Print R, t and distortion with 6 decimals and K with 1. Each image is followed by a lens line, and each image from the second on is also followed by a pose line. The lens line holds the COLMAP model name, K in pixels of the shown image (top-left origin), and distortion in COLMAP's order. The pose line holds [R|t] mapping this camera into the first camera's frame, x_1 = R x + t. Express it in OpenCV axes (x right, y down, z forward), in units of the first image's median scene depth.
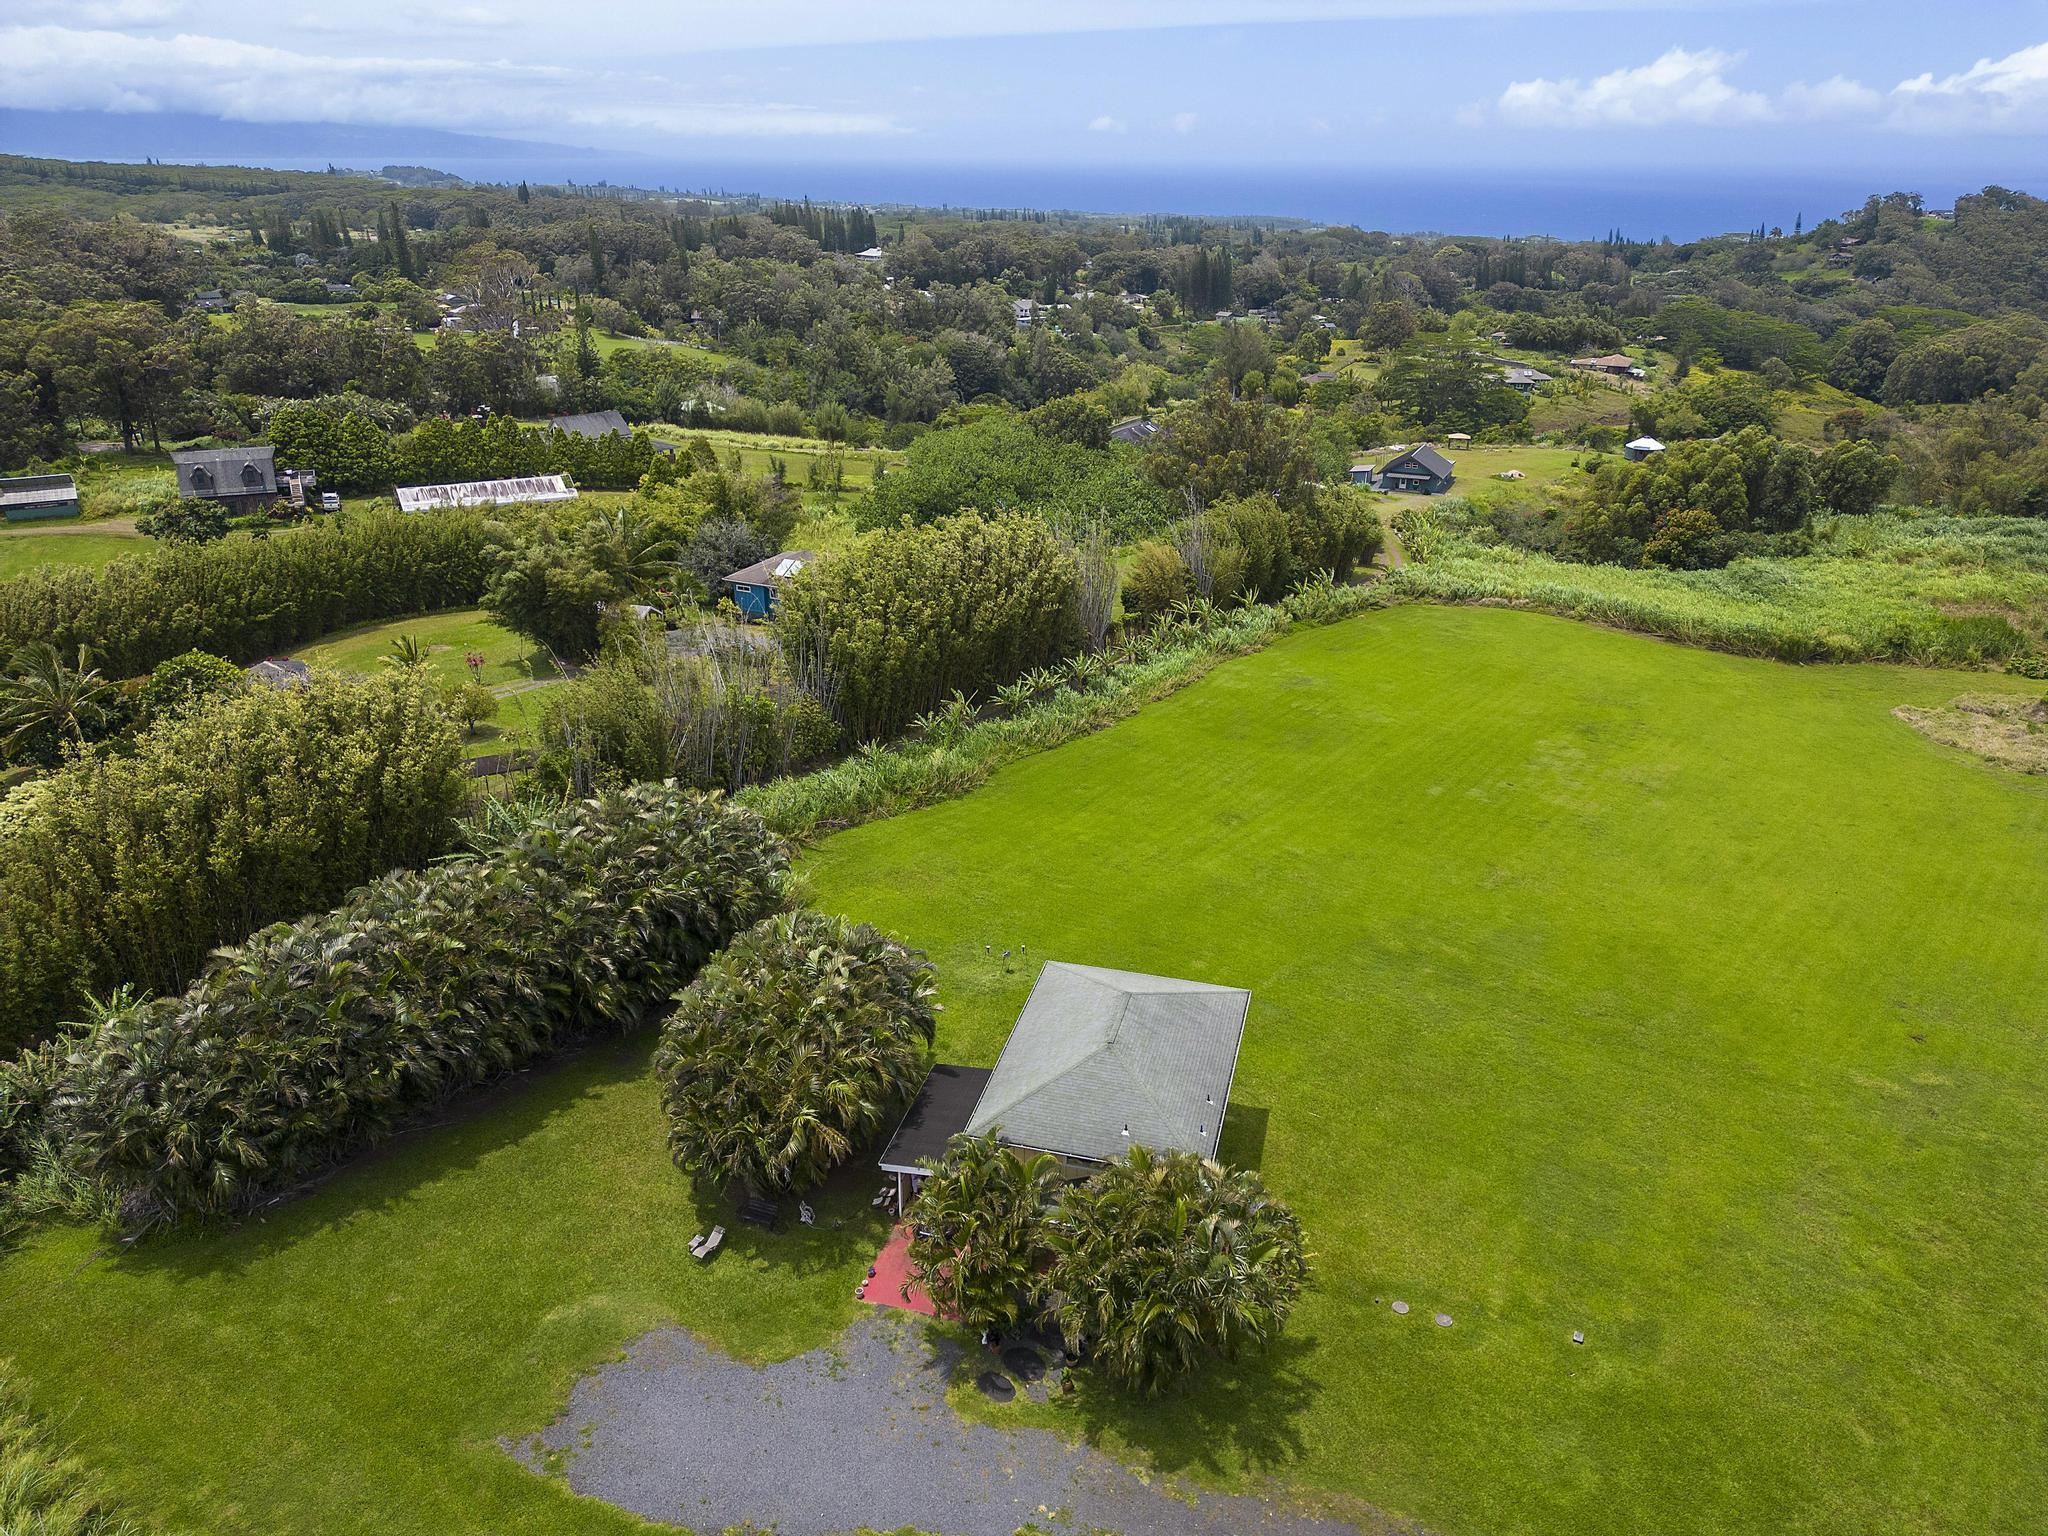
lens RADIAL K [[1457.2, 0, 1025.5], [0, 1457.2, 762.4], [0, 0, 1]] dist [0.064715, -0.048592]
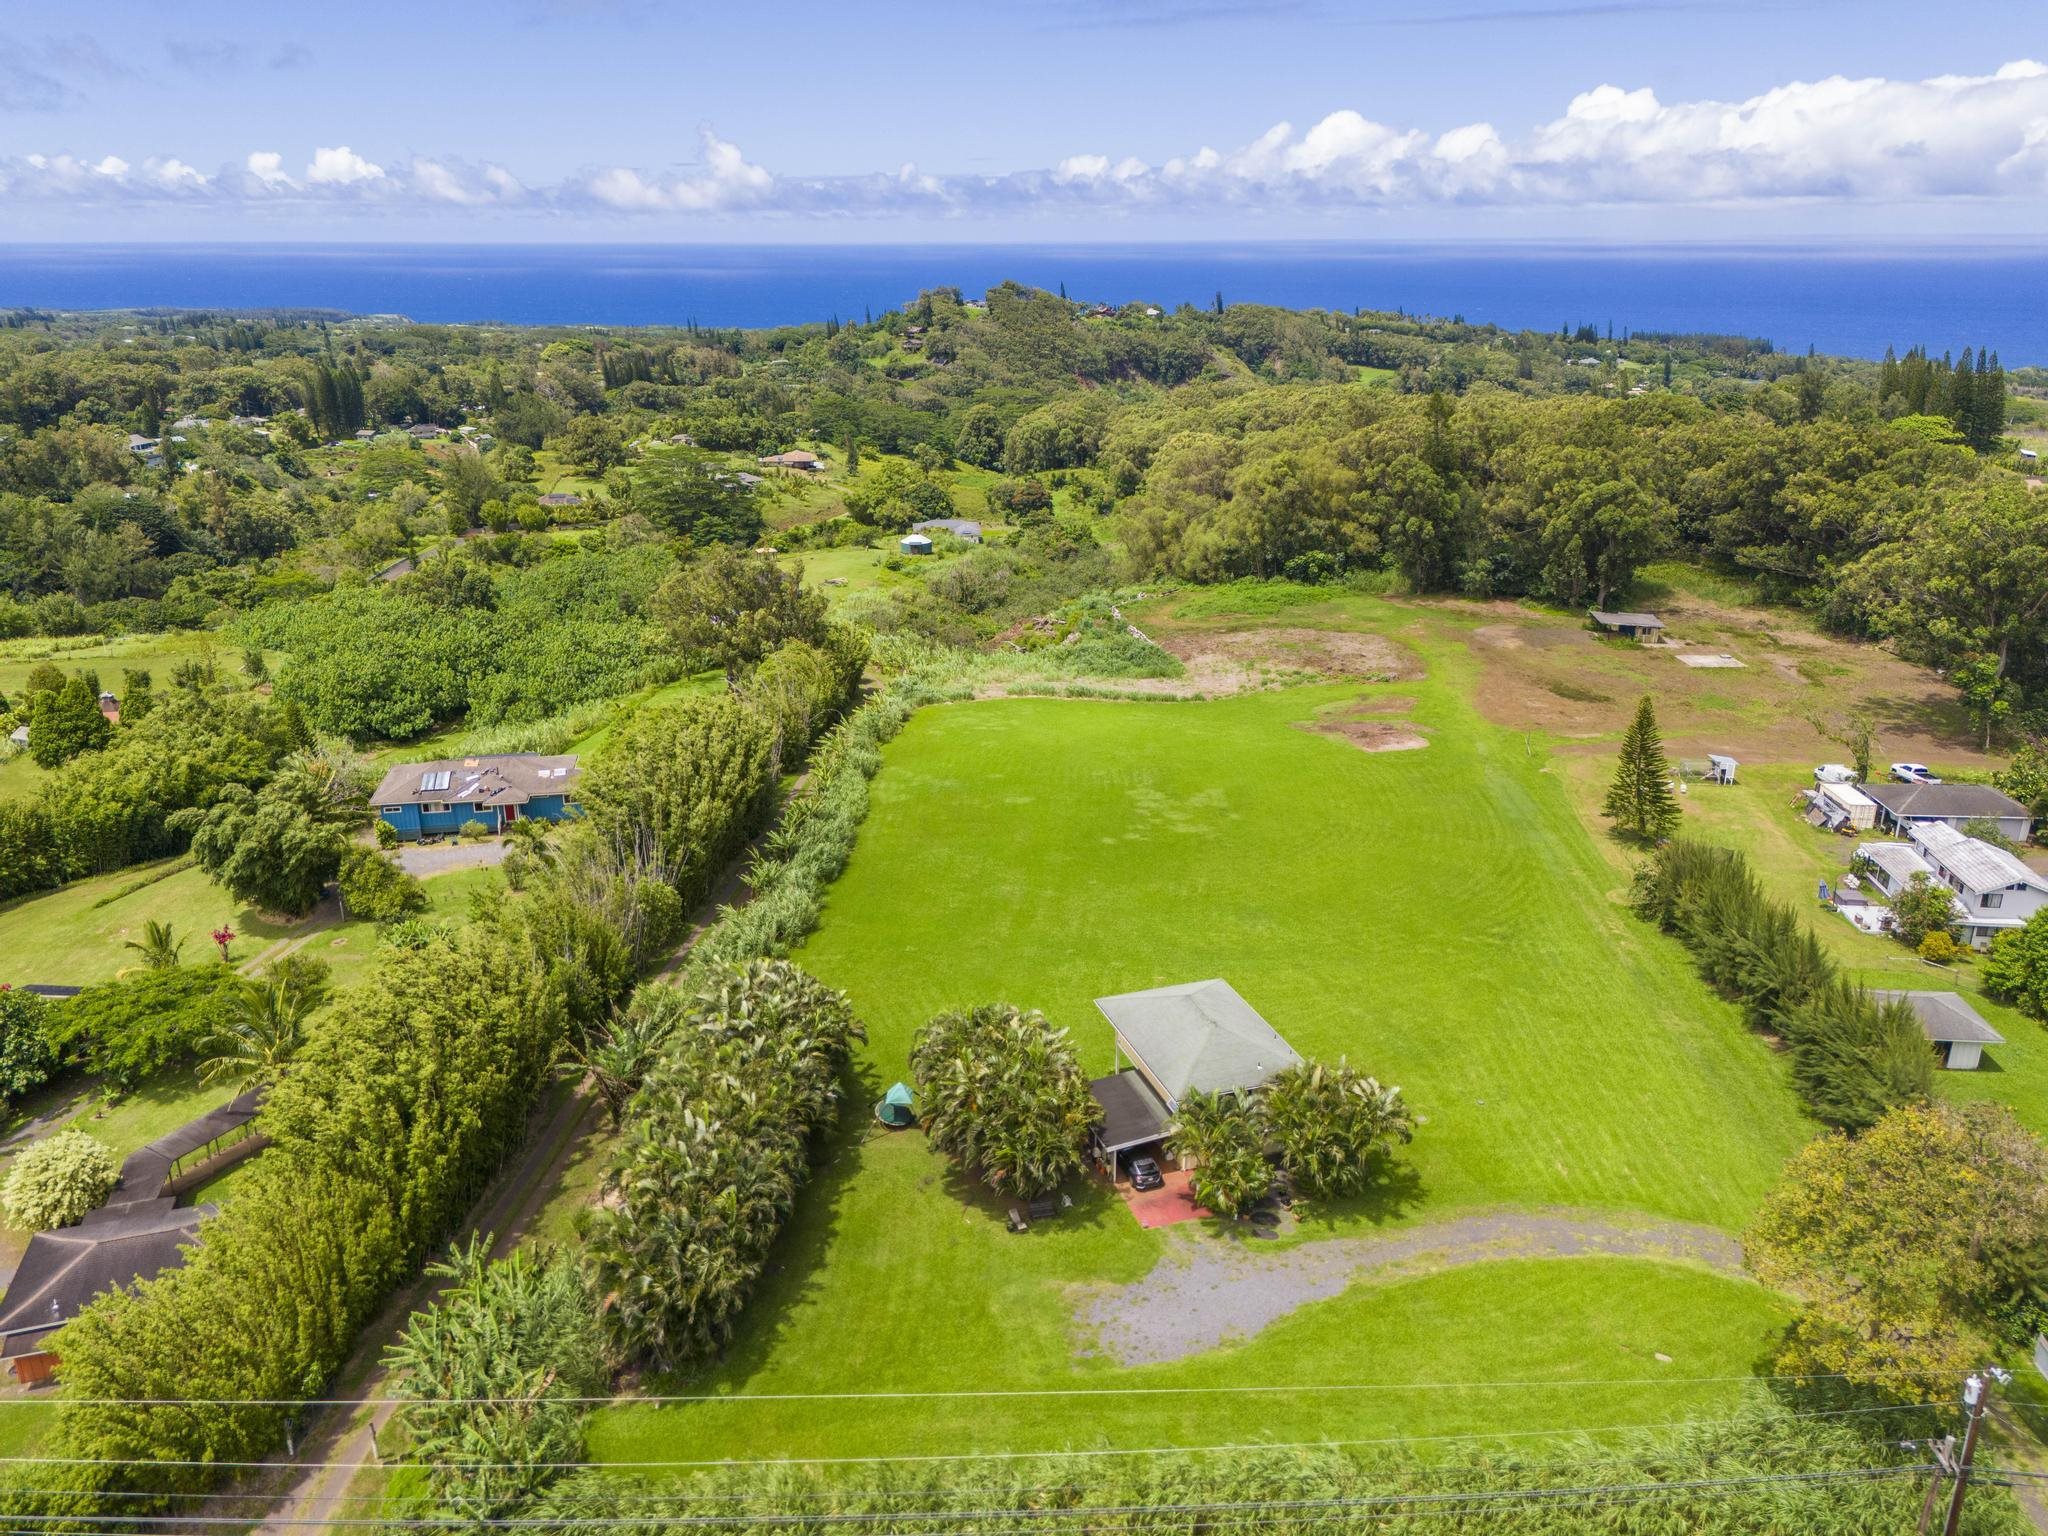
lens RADIAL K [[1553.6, 0, 1012.9], [0, 1553.6, 771.9], [0, 0, 1]] dist [0.037422, -0.025575]
pose [[0.835139, -0.193071, 0.515040, -0.397695], [0.222266, 0.974973, 0.005081, -0.058616], [-0.503131, 0.110233, 0.857151, -0.154984]]
